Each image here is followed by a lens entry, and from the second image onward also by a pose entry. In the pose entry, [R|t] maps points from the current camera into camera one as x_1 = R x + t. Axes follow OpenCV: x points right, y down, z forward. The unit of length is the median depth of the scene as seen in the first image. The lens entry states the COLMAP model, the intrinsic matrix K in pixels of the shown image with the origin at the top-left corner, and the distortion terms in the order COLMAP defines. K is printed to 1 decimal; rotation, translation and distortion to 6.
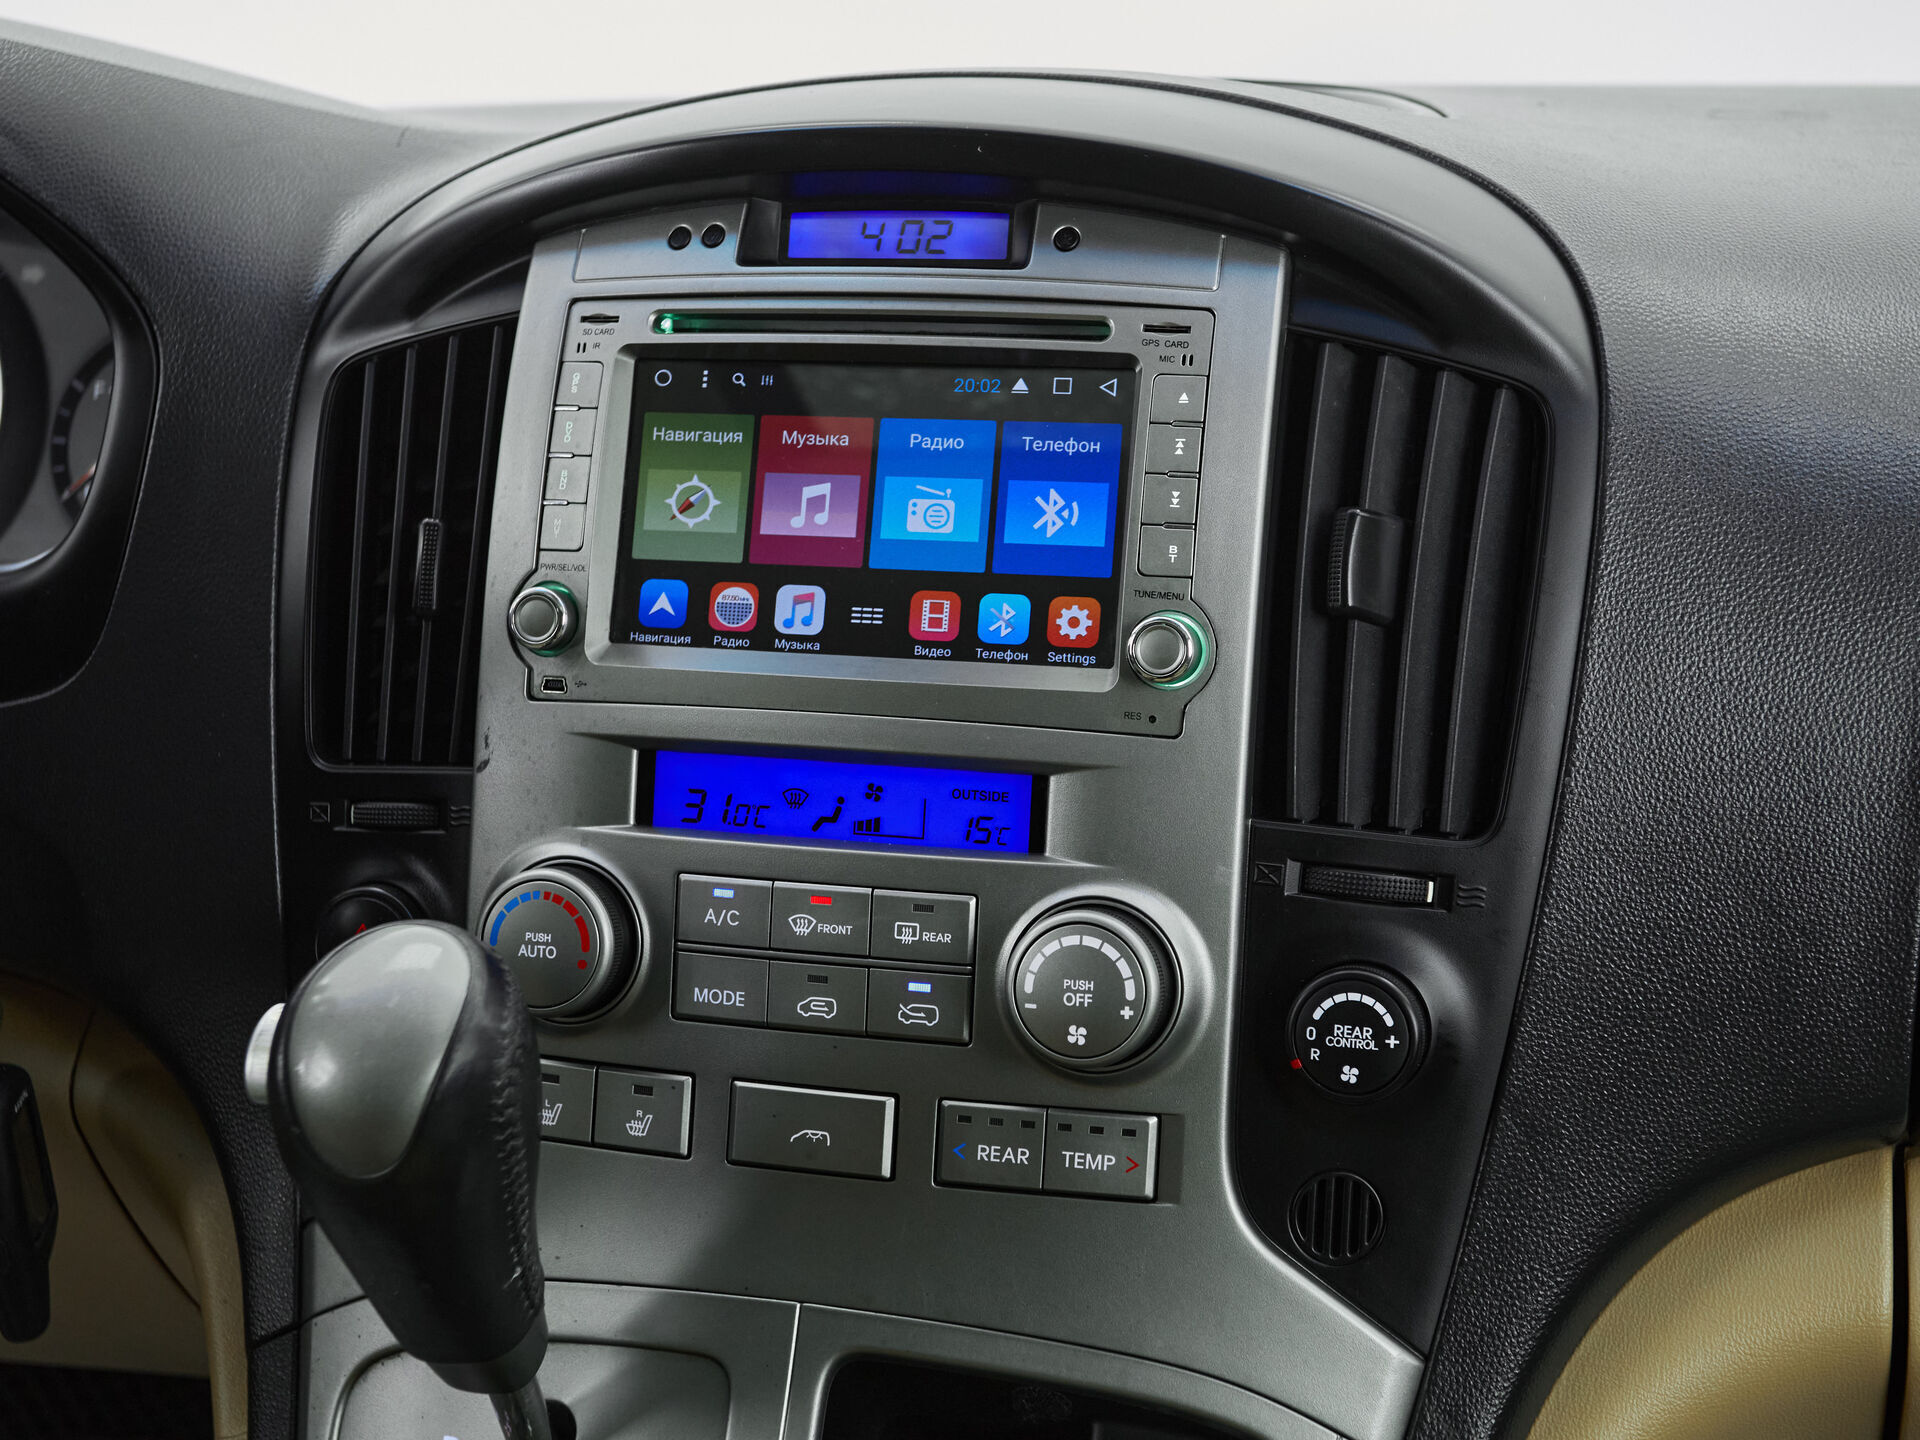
lens RADIAL K [[2532.3, 0, 960.0], [0, 2532.3, 720.0], [0, 0, 1]] dist [0.010140, 0.029636]
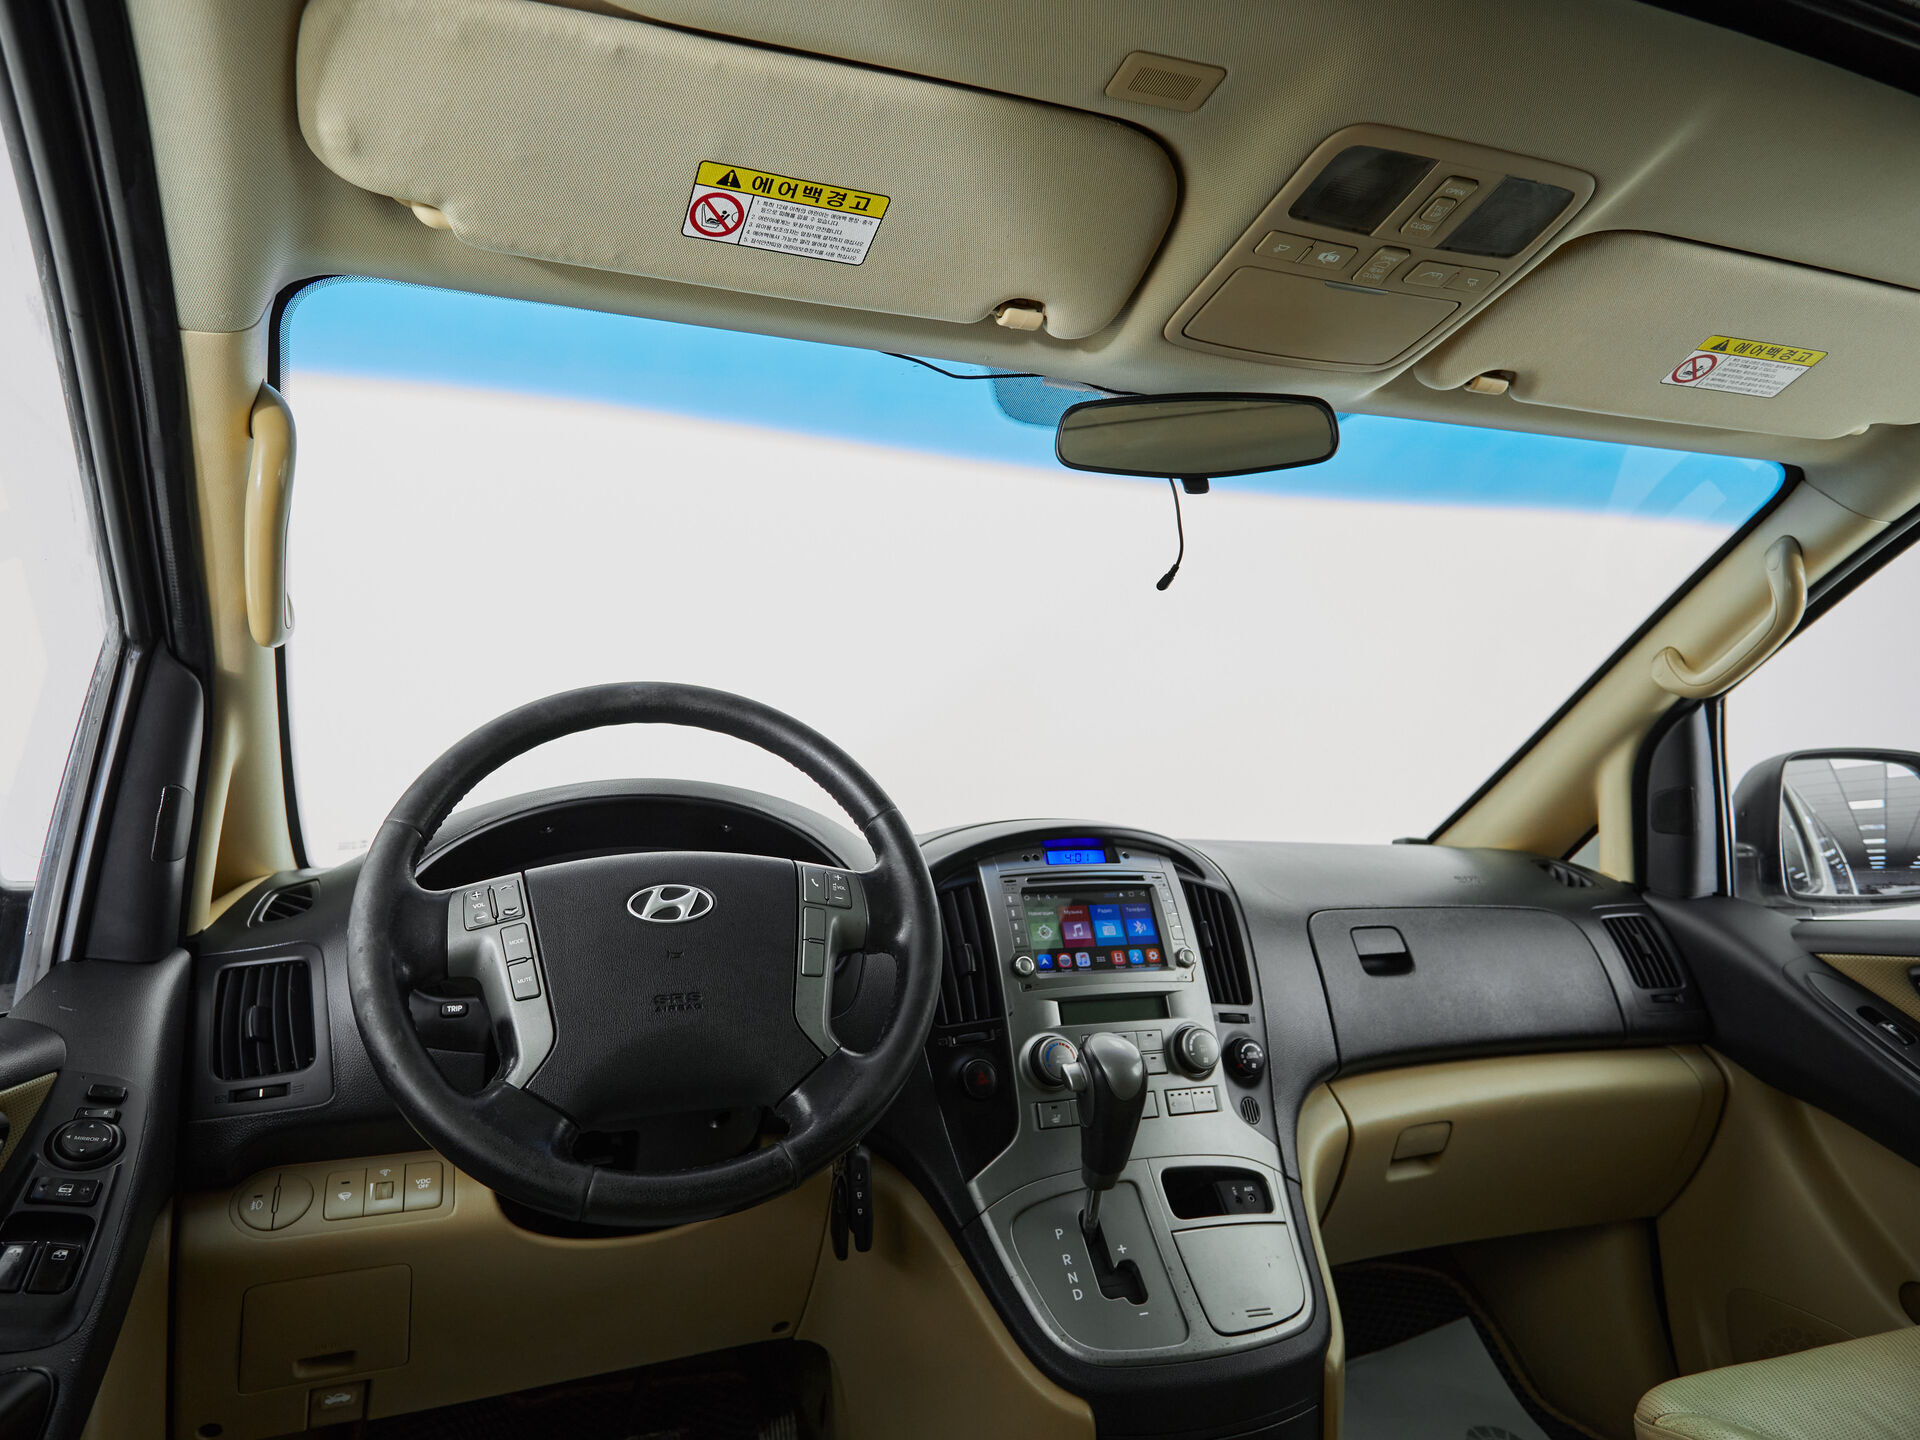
lens RADIAL K [[1153.0, 0, 916.3], [0, 1153.0, 720.1], [0, 0, 1]] dist [0.016696, -0.001432]
pose [[0.828952, 0.063922, 0.555655, -1.187382], [0.156975, 0.926932, -0.340816, 0.161300], [-0.536840, 0.369744, 0.758348, -0.218413]]
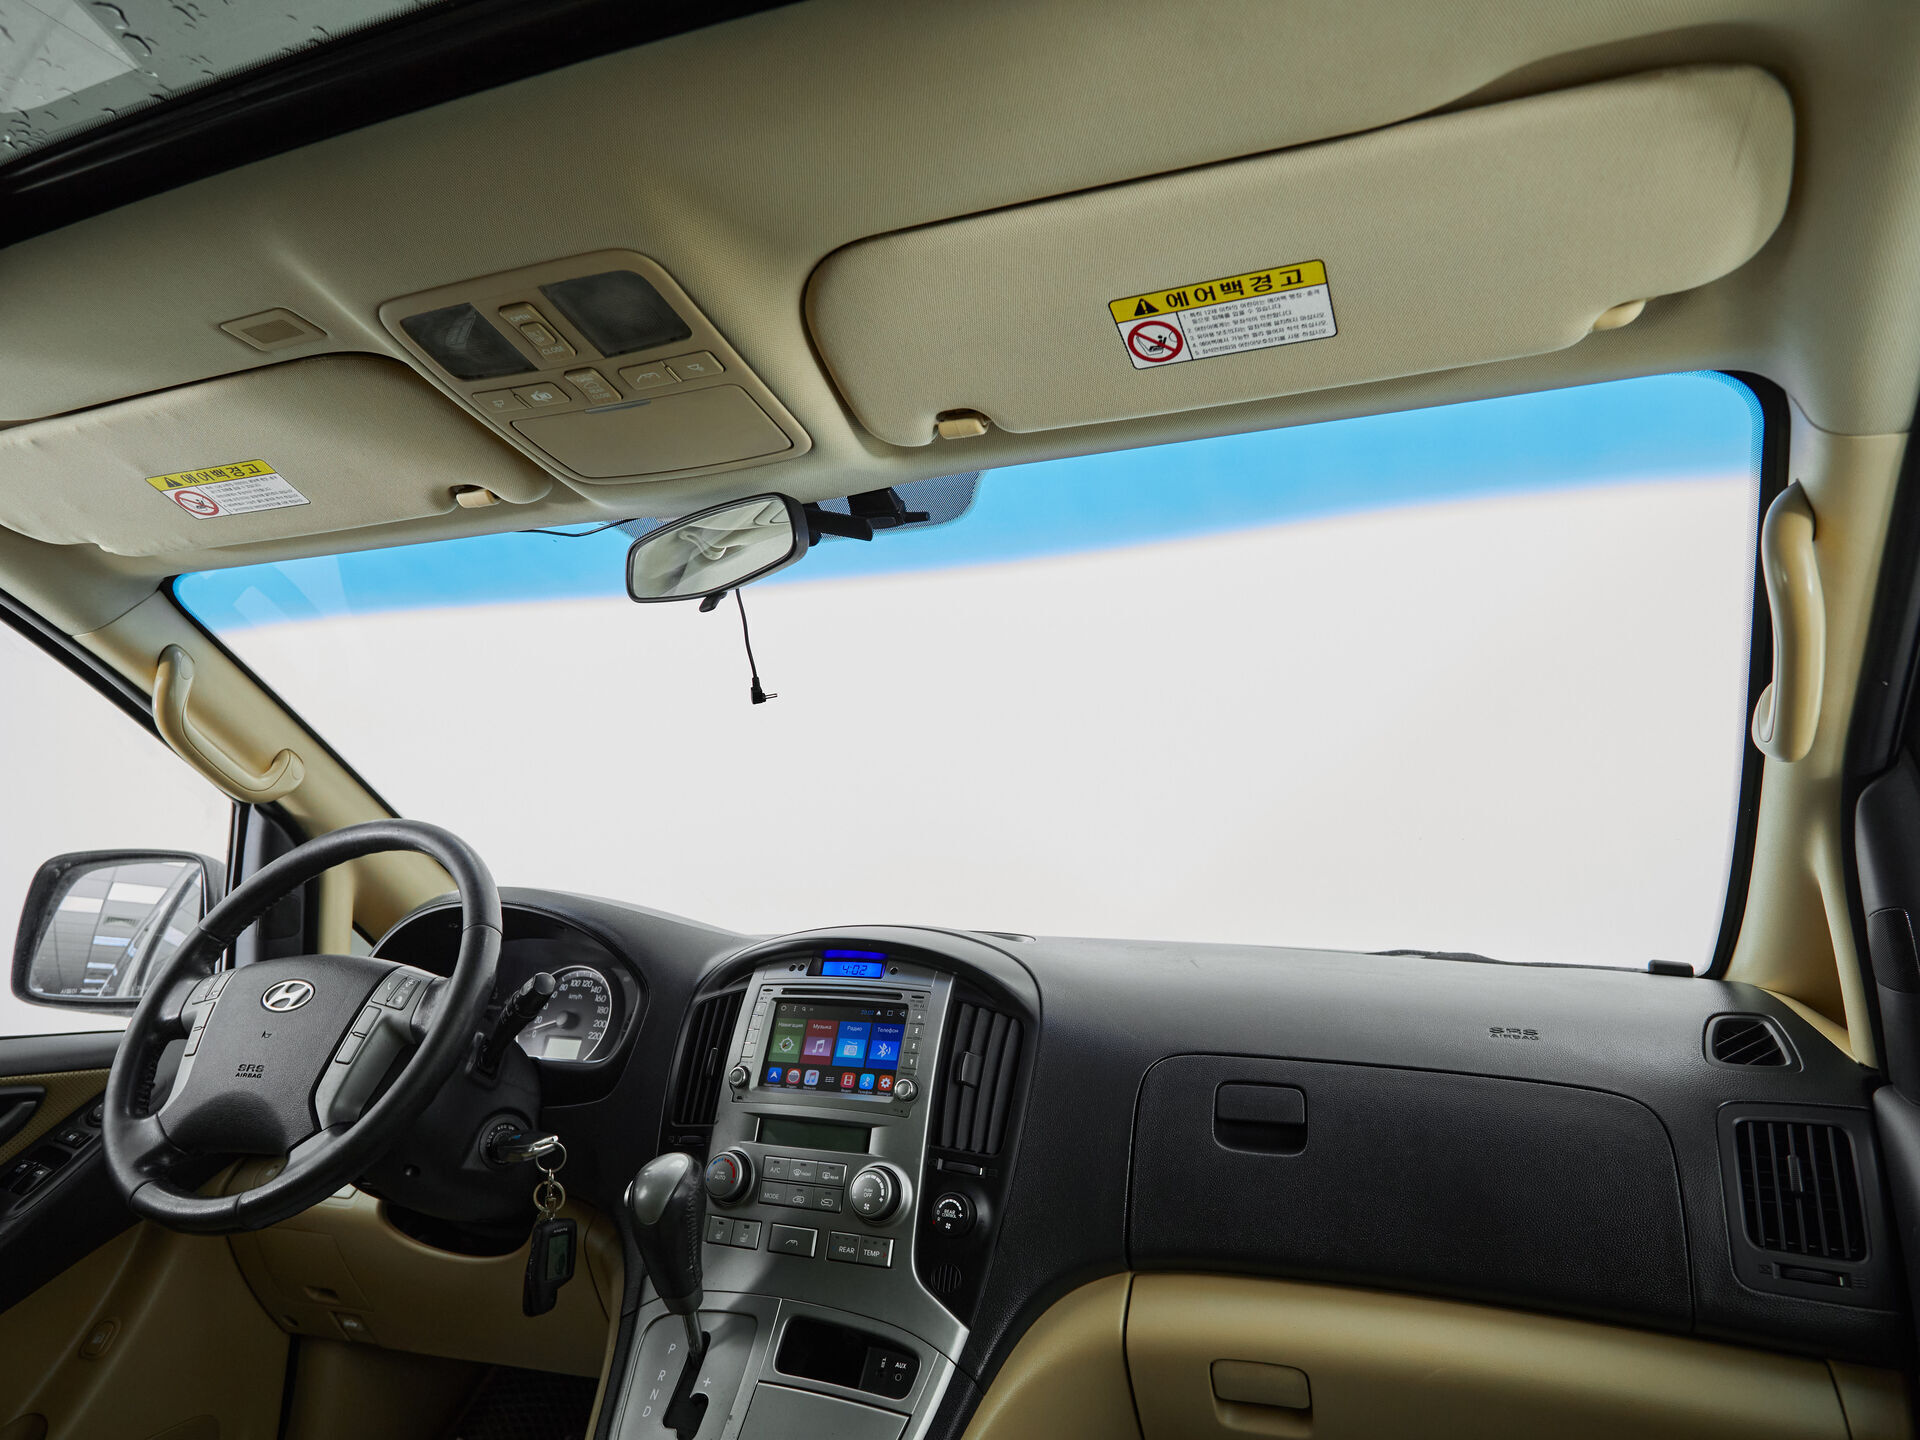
lens RADIAL K [[1153.1, 0, 960.0], [0, 1153.1, 720.0], [0, 0, 1]] dist [0.025817, -0.013097]
pose [[0.992719, 0.009131, -0.120111, 0.325049], [-0.058066, 0.909899, -0.410746, 0.149931], [0.105538, 0.414730, 0.903804, -0.602872]]
